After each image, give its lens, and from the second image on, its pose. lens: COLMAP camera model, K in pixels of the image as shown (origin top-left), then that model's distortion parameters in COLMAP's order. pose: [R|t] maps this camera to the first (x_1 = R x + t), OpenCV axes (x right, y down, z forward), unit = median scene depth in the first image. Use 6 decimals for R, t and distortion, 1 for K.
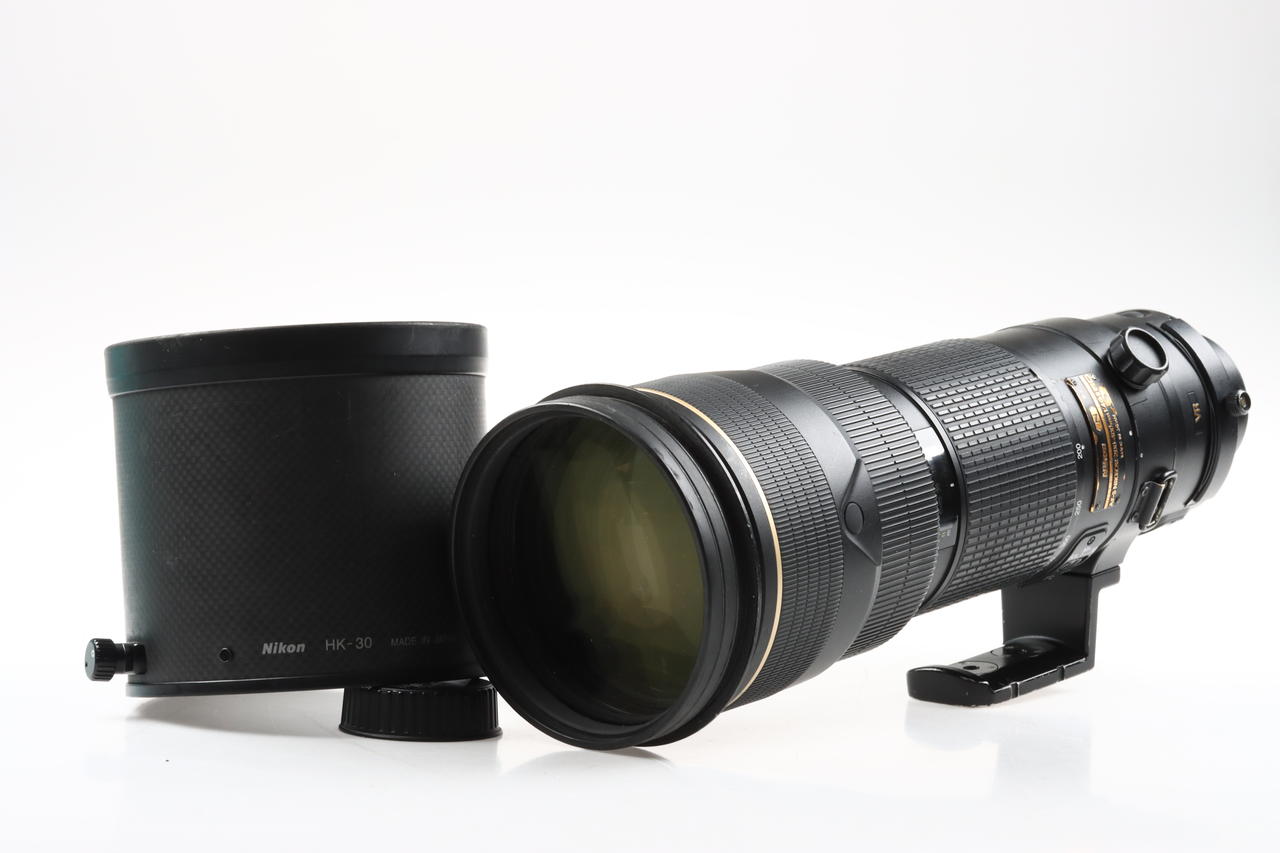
lens RADIAL K [[3546.9, 0, 640.0], [0, 3546.9, 426.5], [0, 0, 1]] dist [-0.066228, 0.020142]
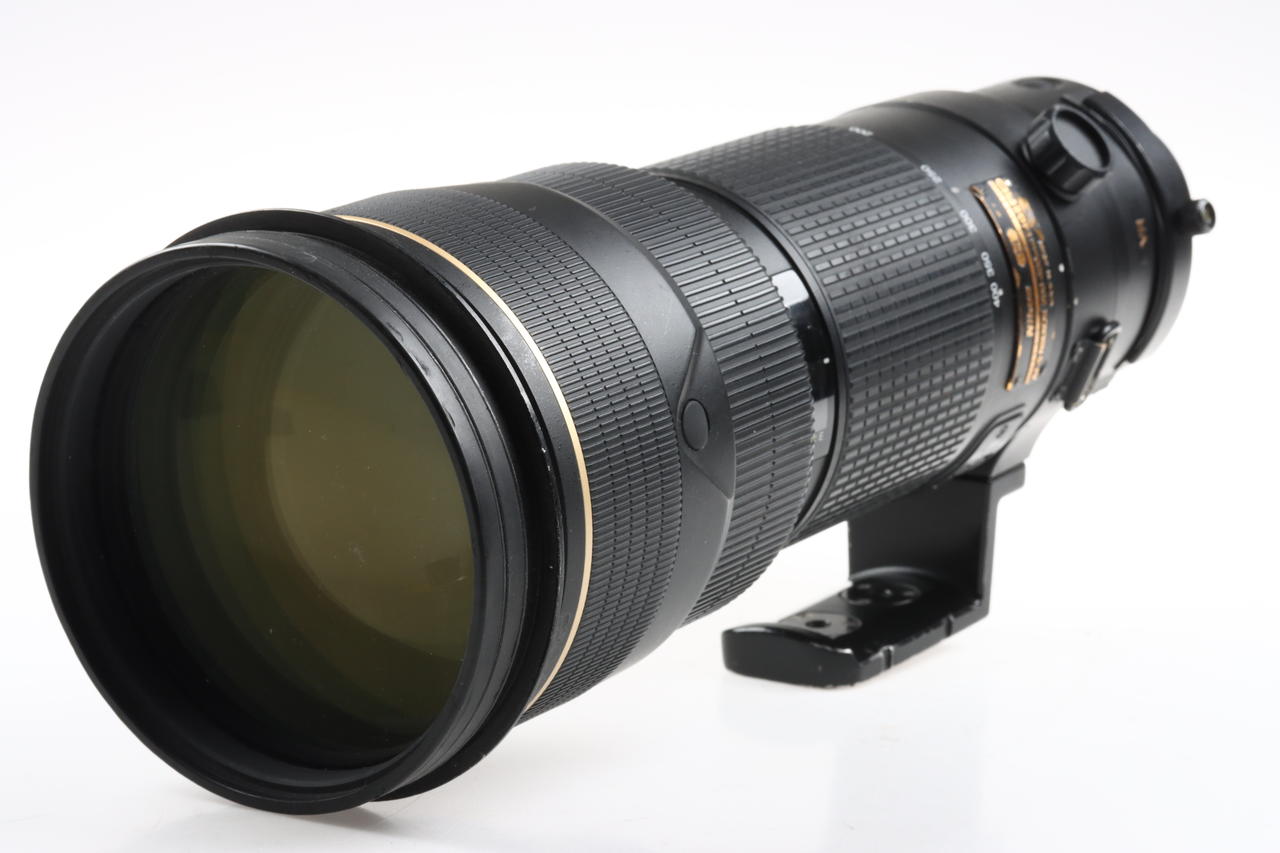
lens RADIAL K [[3757.1, 0, 640.0], [0, 3757.1, 426.5], [0, 0, 1]] dist [0.010810, -0.627389]
pose [[0.990420, -0.011100, 0.137642, -0.035721], [0.001269, 0.997453, 0.071312, -0.018769], [-0.138083, -0.070454, 0.987912, 0.321484]]
